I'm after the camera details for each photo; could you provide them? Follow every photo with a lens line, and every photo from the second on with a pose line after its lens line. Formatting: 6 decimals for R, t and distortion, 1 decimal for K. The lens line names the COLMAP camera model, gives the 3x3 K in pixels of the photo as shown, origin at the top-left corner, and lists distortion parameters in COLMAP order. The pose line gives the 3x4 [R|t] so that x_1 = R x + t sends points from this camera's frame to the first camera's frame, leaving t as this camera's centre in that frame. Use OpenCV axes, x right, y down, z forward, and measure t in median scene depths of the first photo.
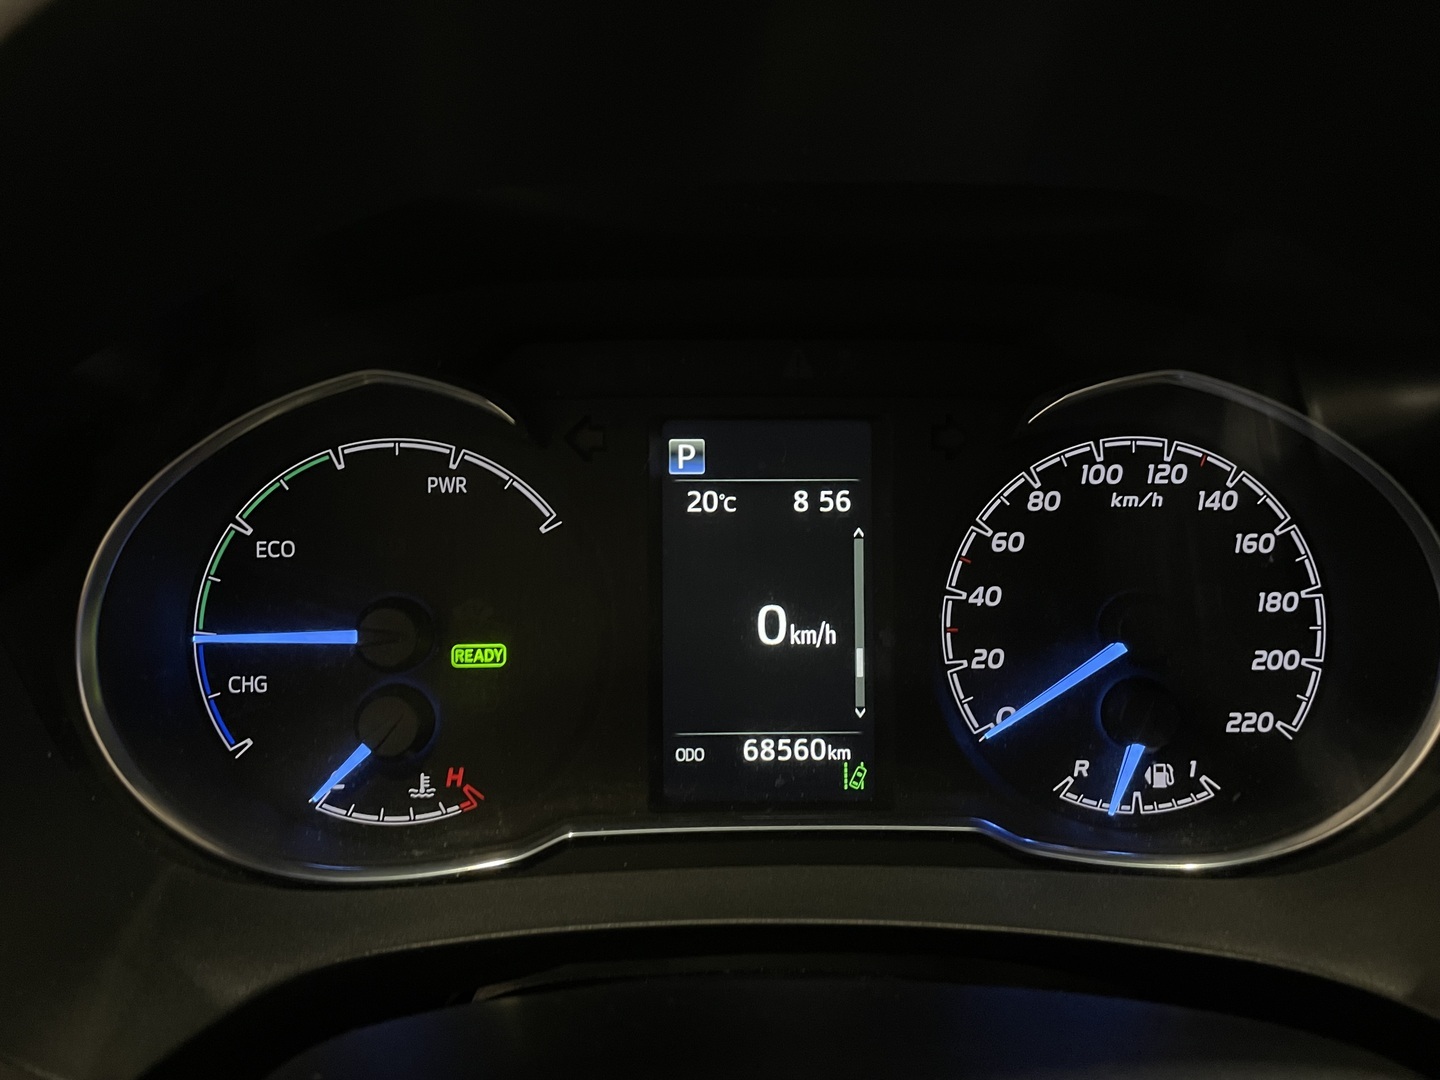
lens RADIAL K [[1094.8, 0, 725.8], [0, 1094.8, 524.8], [0, 0, 1]] dist [0.094914, -0.122482]
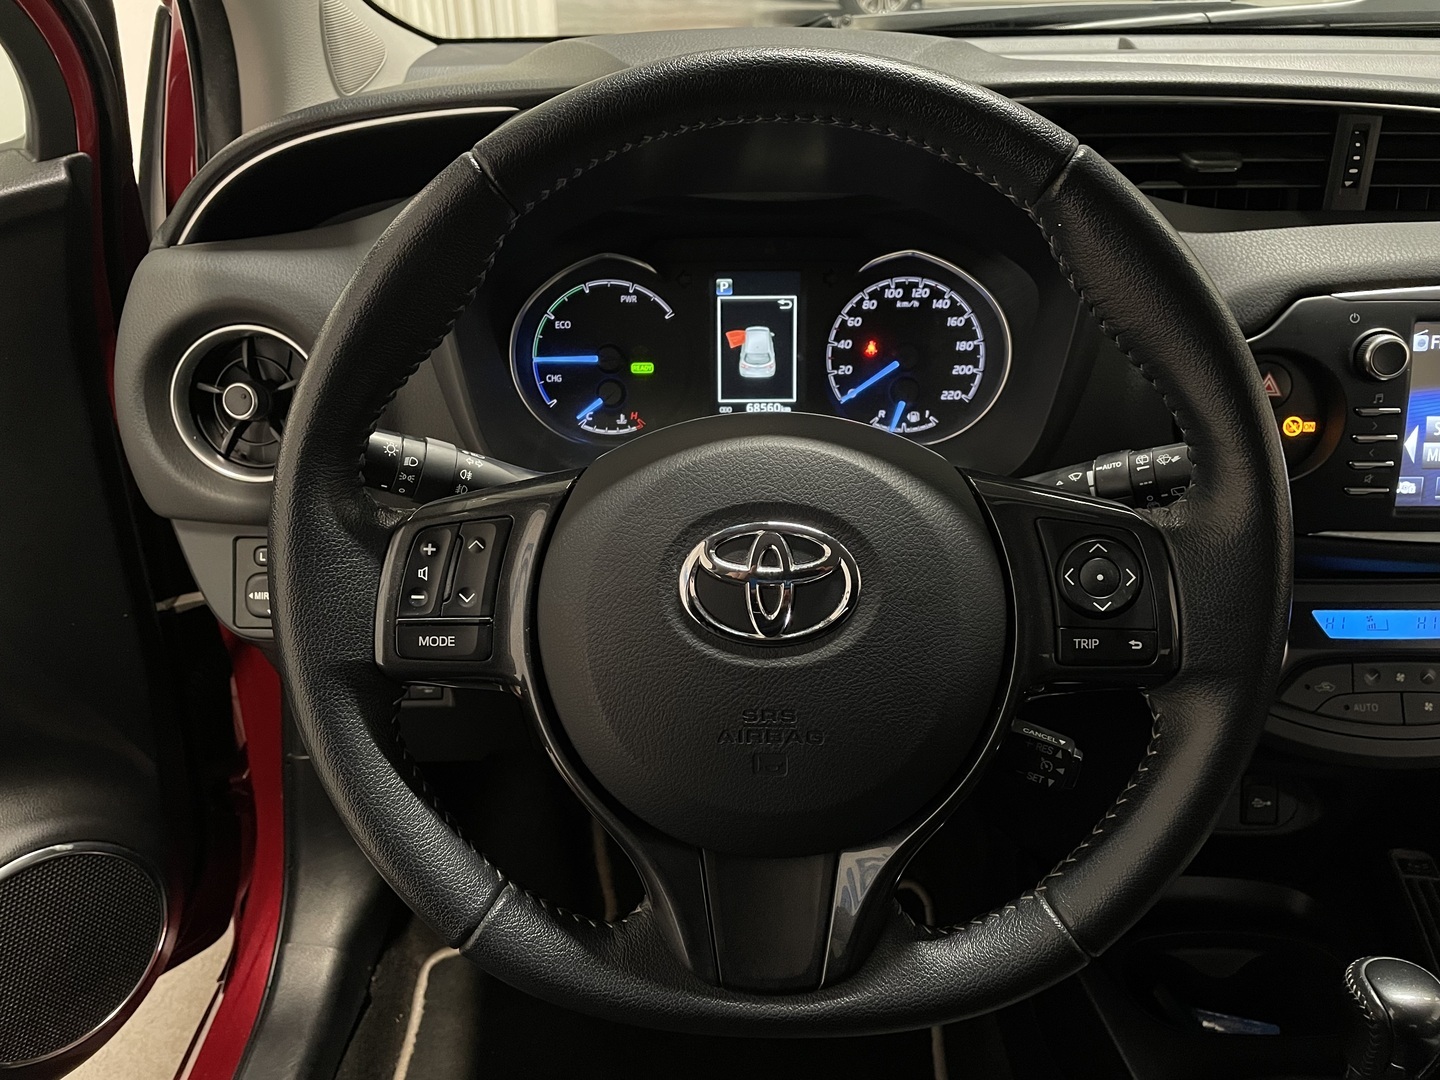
lens RADIAL K [[1094.8, 0, 725.8], [0, 1094.8, 524.8], [0, 0, 1]] dist [0.094914, -0.122482]
pose [[0.998790, 0.004956, -0.048923, 0.091437], [0.001769, 0.990643, 0.136468, 0.129189], [0.049142, -0.136389, 0.989436, -1.506926]]
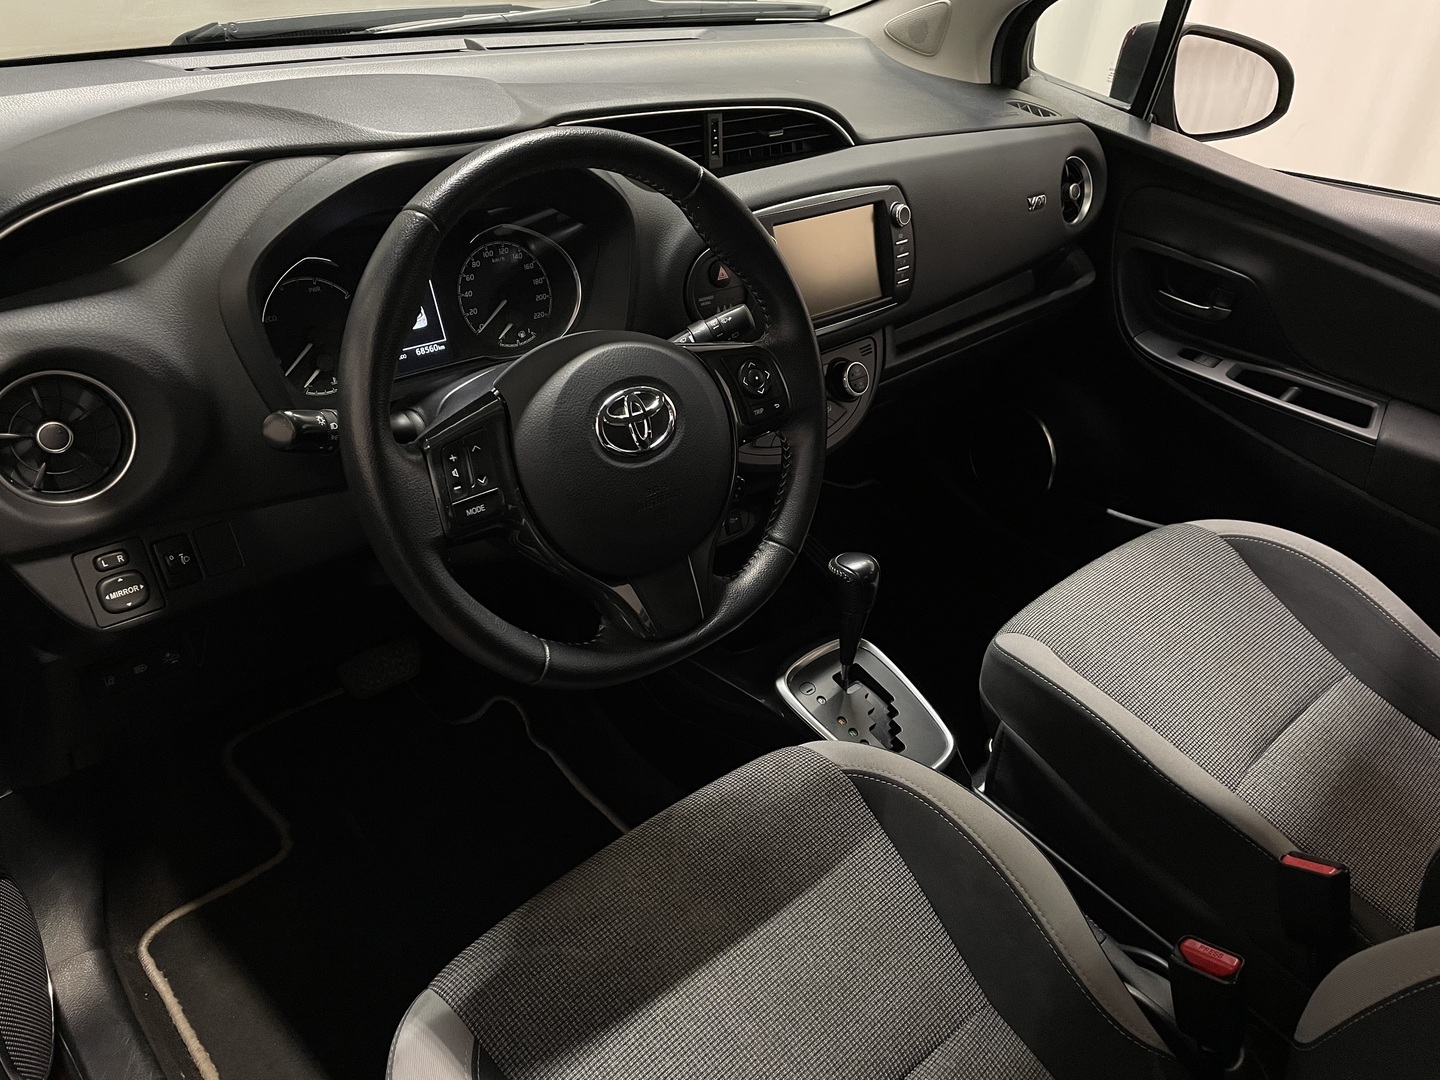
lens RADIAL K [[1094.8, 0, 725.8], [0, 1094.8, 524.8], [0, 0, 1]] dist [0.094914, -0.122482]
pose [[0.756107, -0.310189, 0.576269, -1.415169], [0.179415, 0.945052, 0.273289, -0.055803], [-0.629375, -0.103245, 0.770213, -2.335116]]
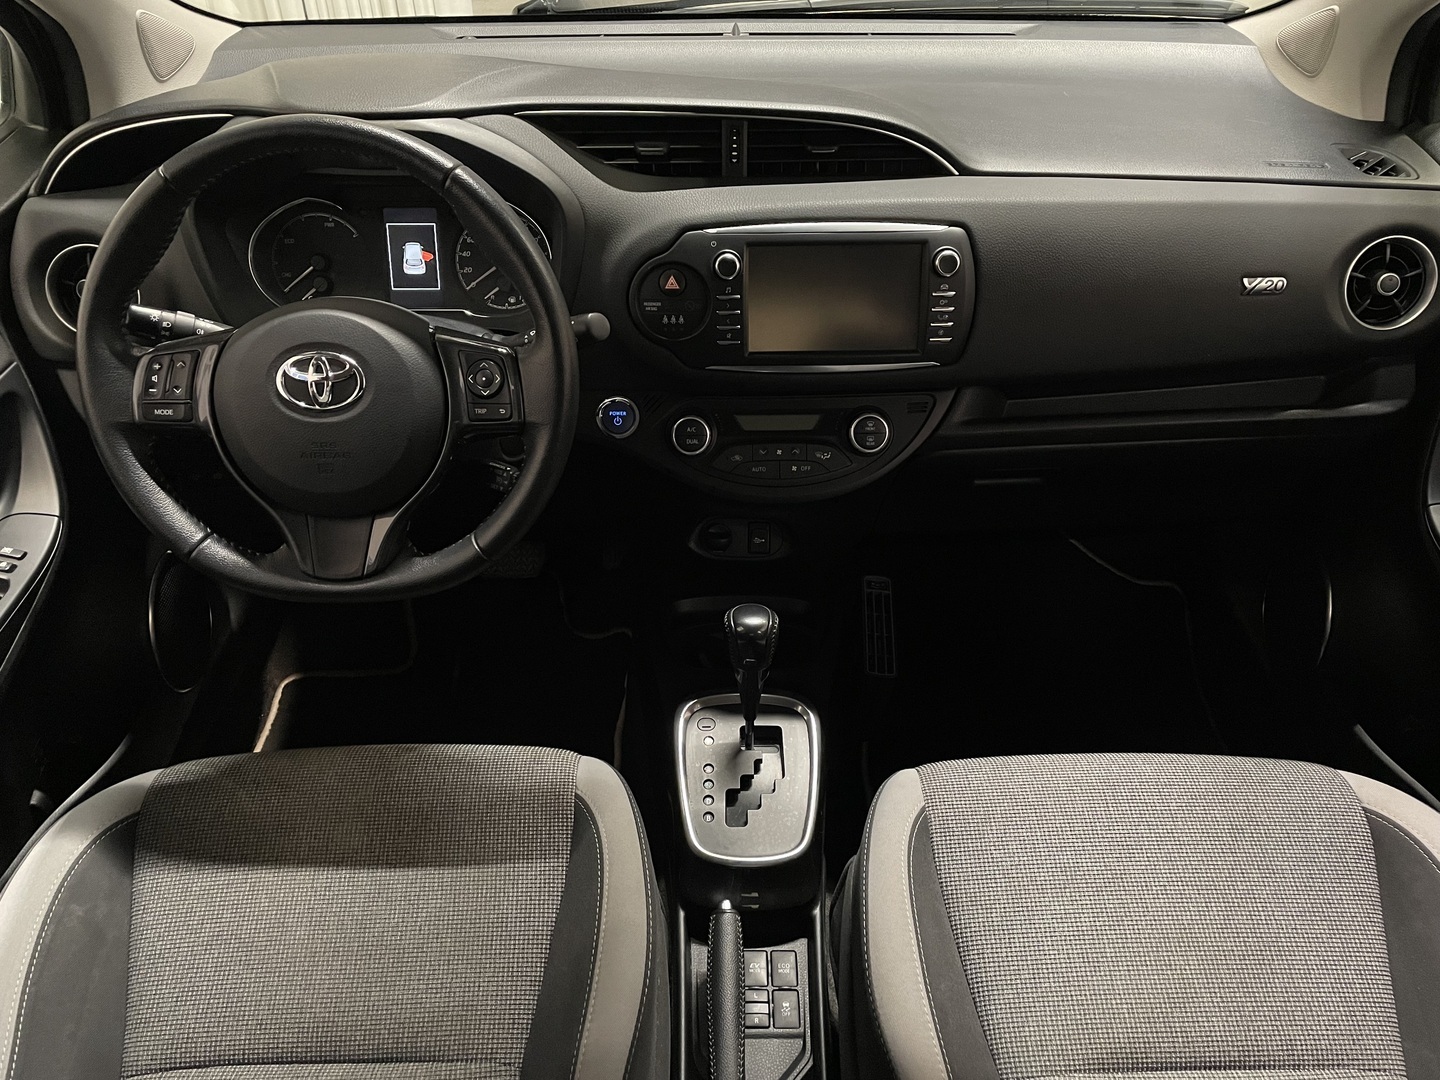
lens RADIAL K [[1094.8, 0, 725.8], [0, 1094.8, 524.8], [0, 0, 1]] dist [0.094914, -0.122482]
pose [[0.999487, 0.001949, -0.031978, 1.314205], [0.005860, 0.970191, 0.242271, 0.052697], [0.031497, -0.242334, 0.969681, -3.125285]]
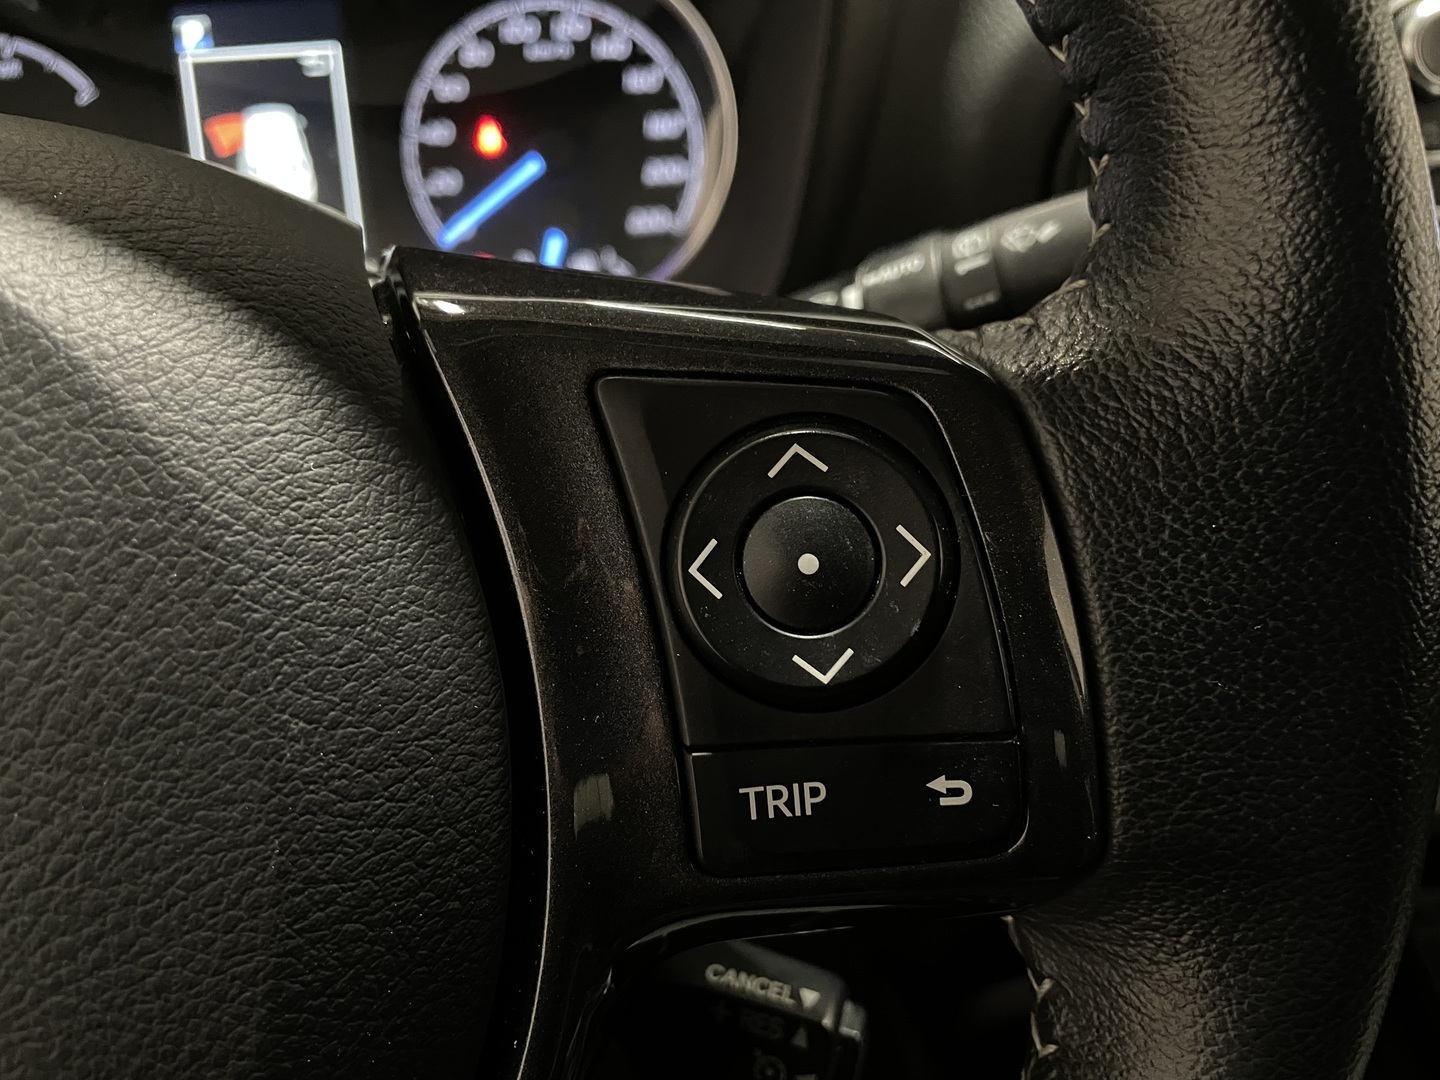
lens RADIAL K [[1134.5, 0, 716.7], [0, 1134.5, 518.1], [0, 0, 1]] dist [0.067088, -0.136340]
pose [[0.996281, -0.076525, 0.039599, 0.475410], [0.069162, 0.984339, 0.162155, 0.316661], [-0.051387, -0.158813, 0.985970, -0.425016]]
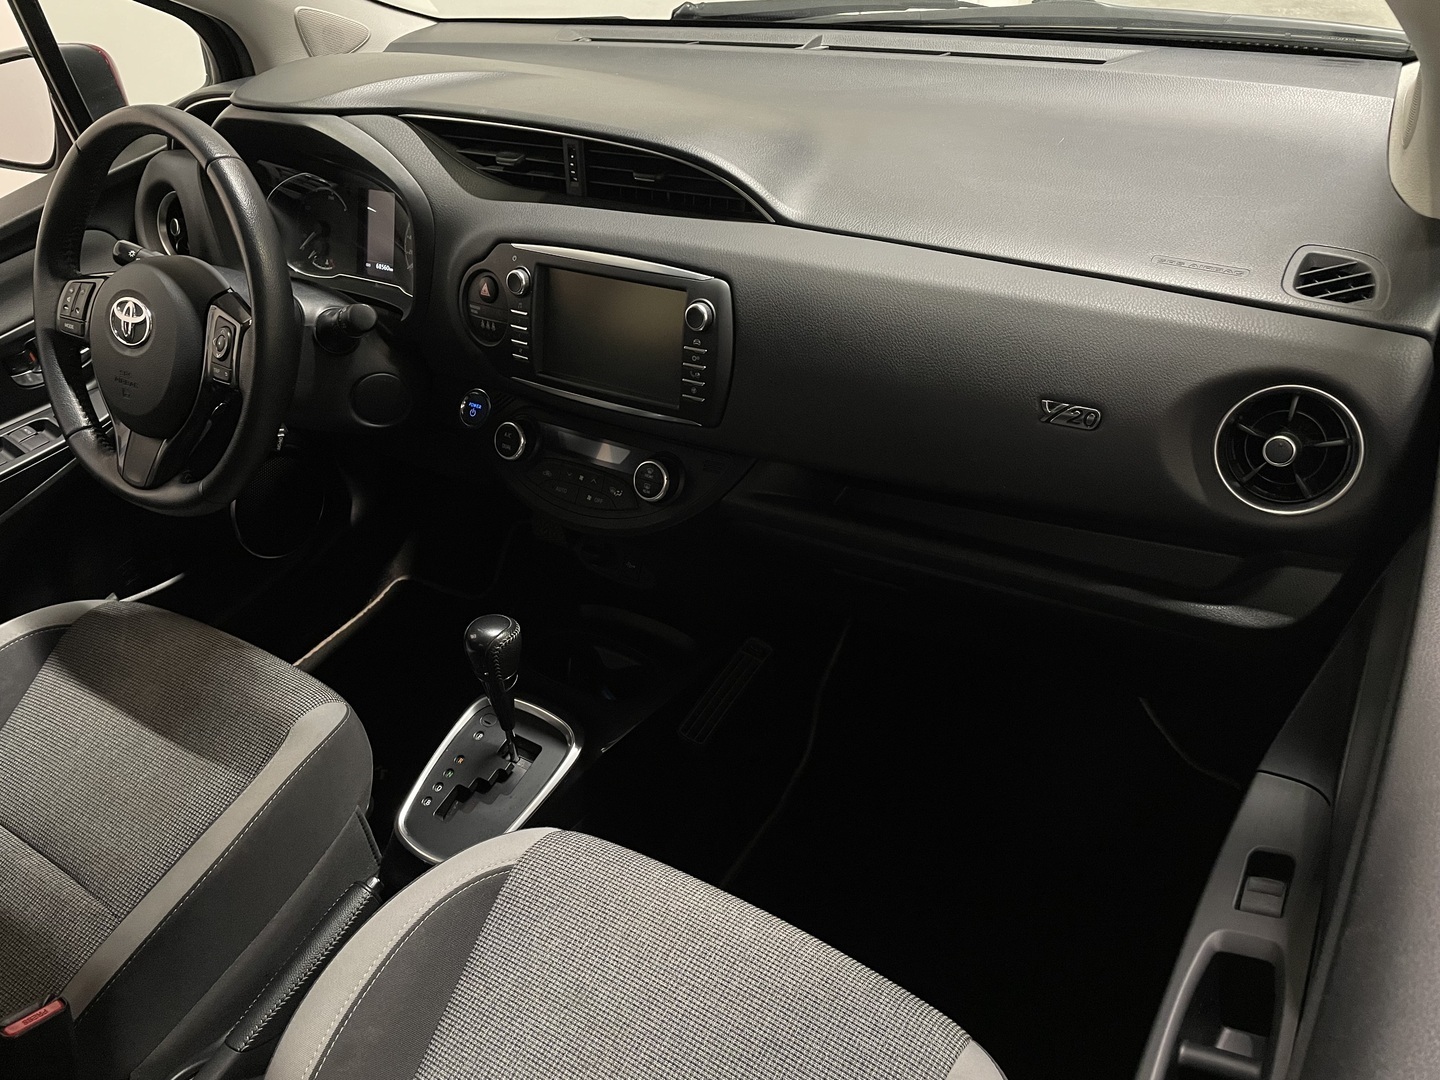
lens RADIAL K [[1094.8, 0, 725.8], [0, 1094.8, 524.8], [0, 0, 1]] dist [0.094914, -0.122482]
pose [[0.813932, 0.257011, -0.521019, 3.883872], [-0.117323, 0.951061, 0.285864, -0.256864], [0.568991, -0.171546, 0.804252, -2.068484]]
